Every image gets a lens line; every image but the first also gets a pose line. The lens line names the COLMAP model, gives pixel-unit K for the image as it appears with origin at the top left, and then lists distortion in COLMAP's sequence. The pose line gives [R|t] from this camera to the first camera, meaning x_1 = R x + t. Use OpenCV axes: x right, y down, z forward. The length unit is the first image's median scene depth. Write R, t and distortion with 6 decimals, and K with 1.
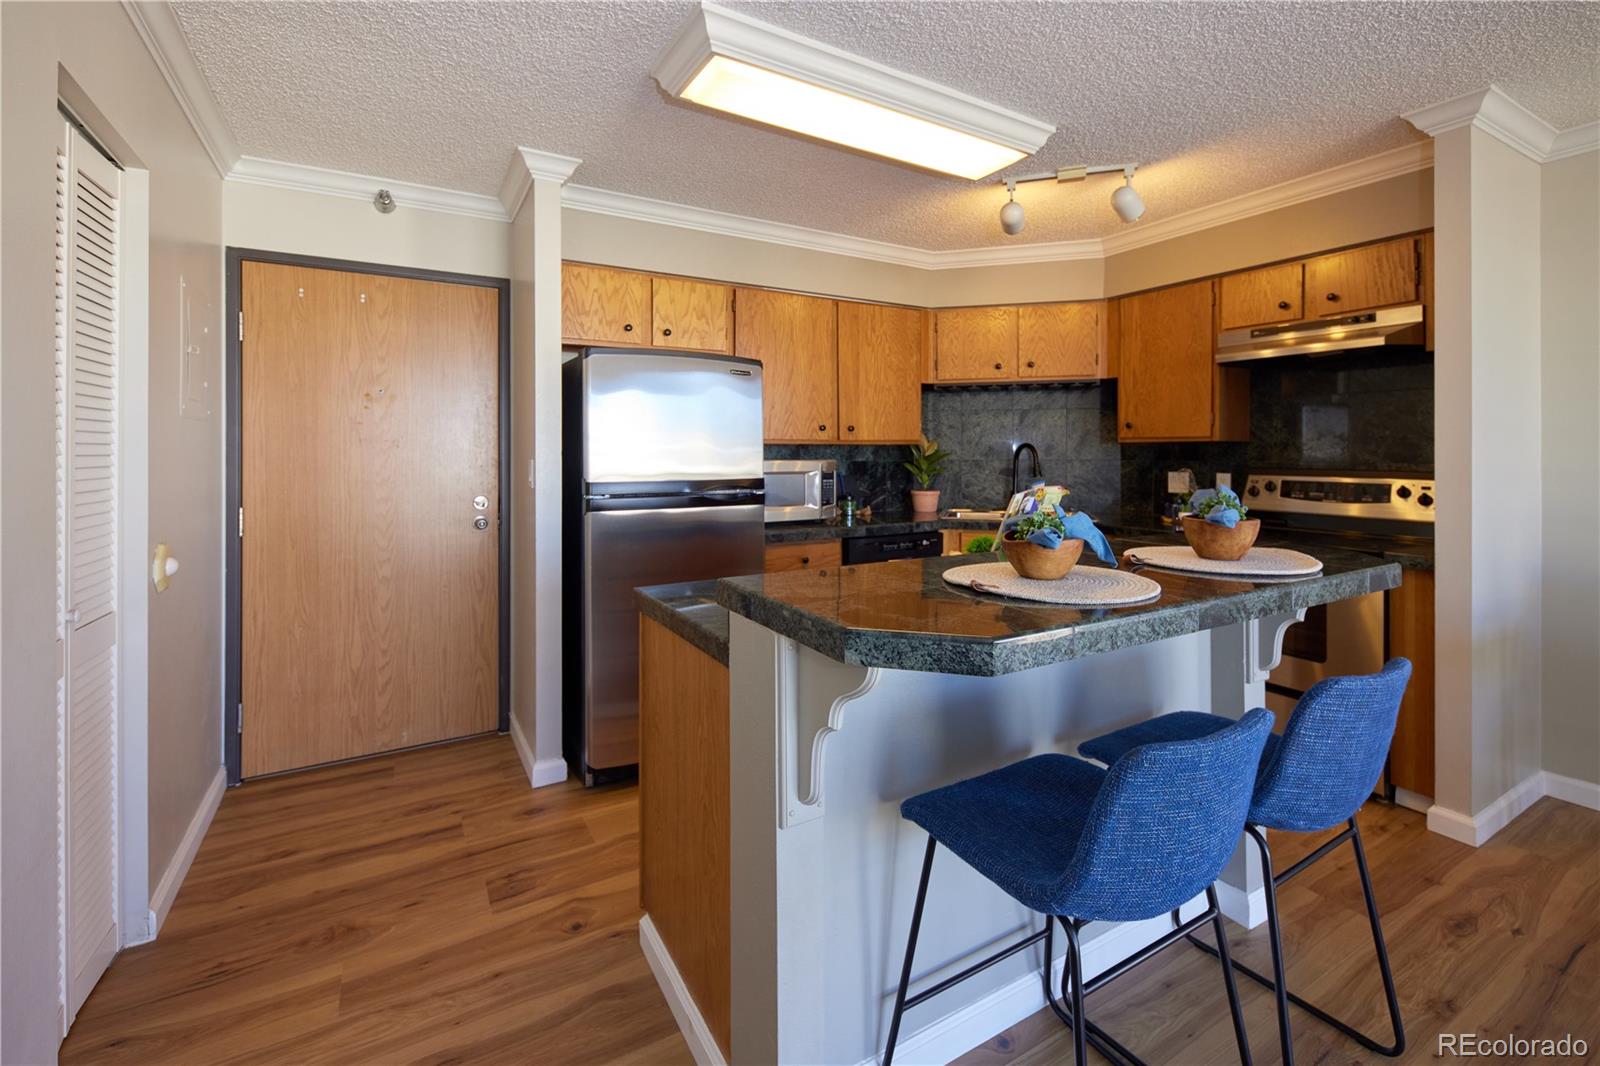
lens RADIAL K [[692.2, 0, 810.0], [0, 692.2, 451.0], [0, 0, 1]] dist [0.011378, -0.004525]
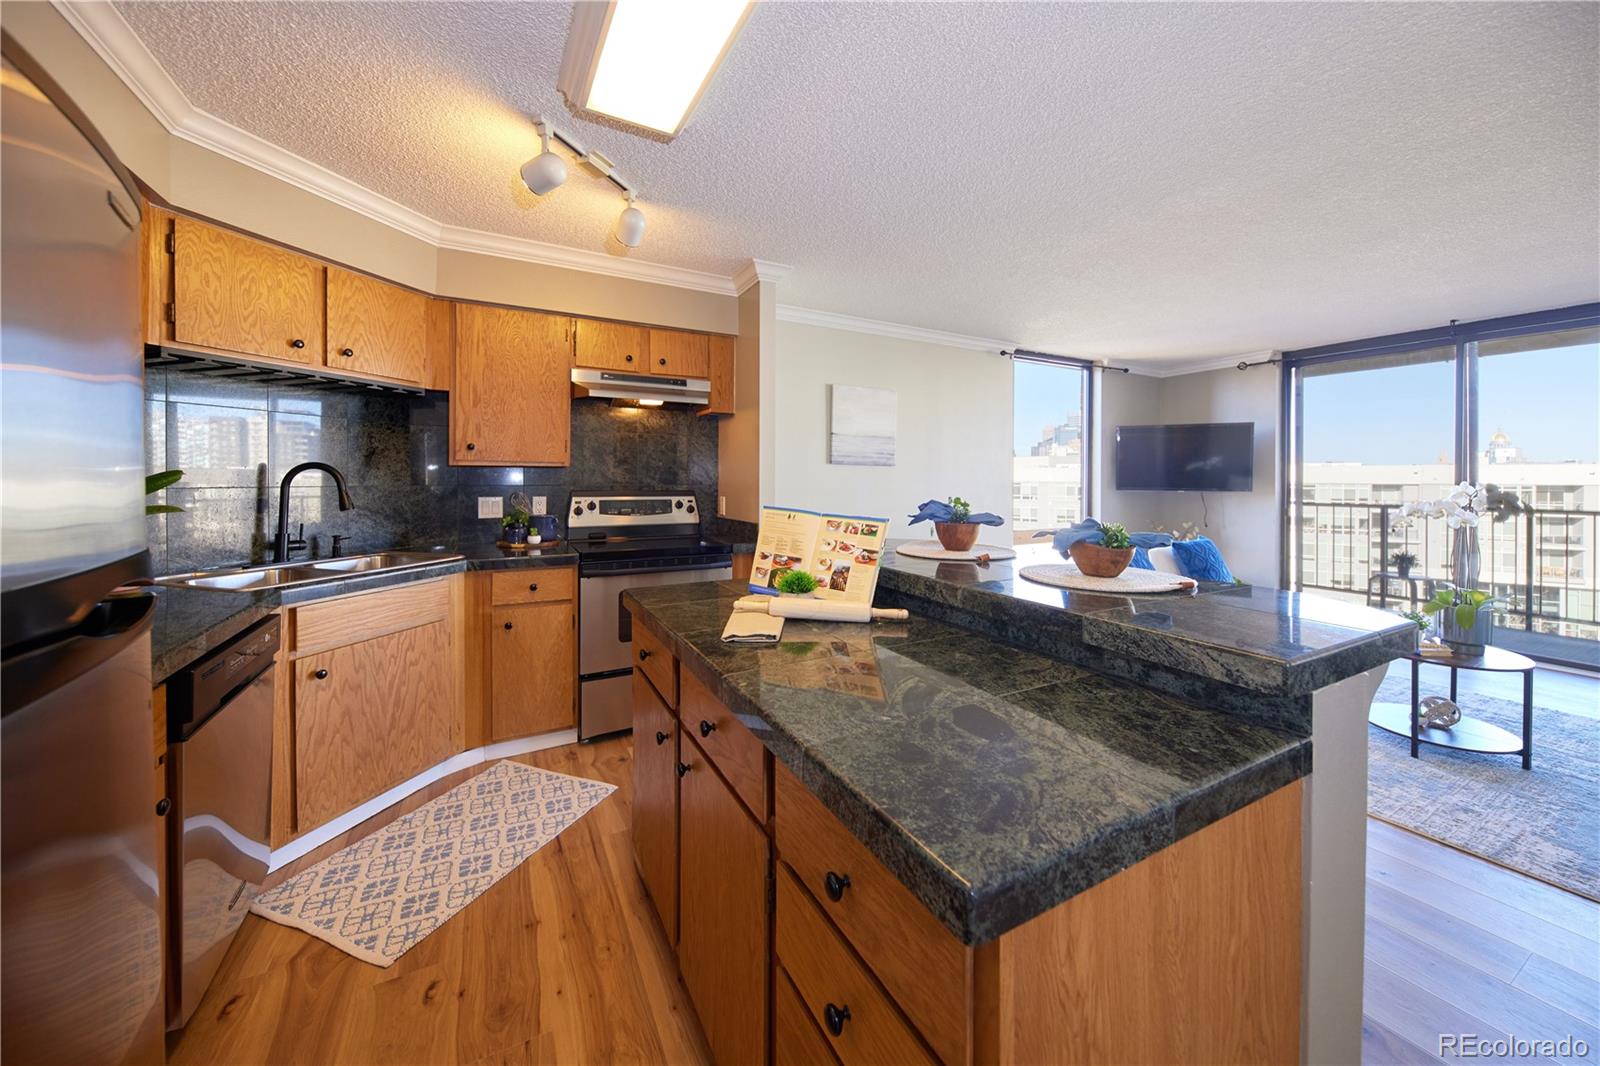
lens RADIAL K [[574.6, 0, 804.7], [0, 574.6, 481.3], [0, 0, 1]] dist [0.006788, -0.000246]
pose [[0.035980, -0.003620, 0.999346, -0.300979], [-0.005260, 0.999979, 0.003812, 0.003128], [-0.999339, -0.005393, 0.035961, 0.594653]]
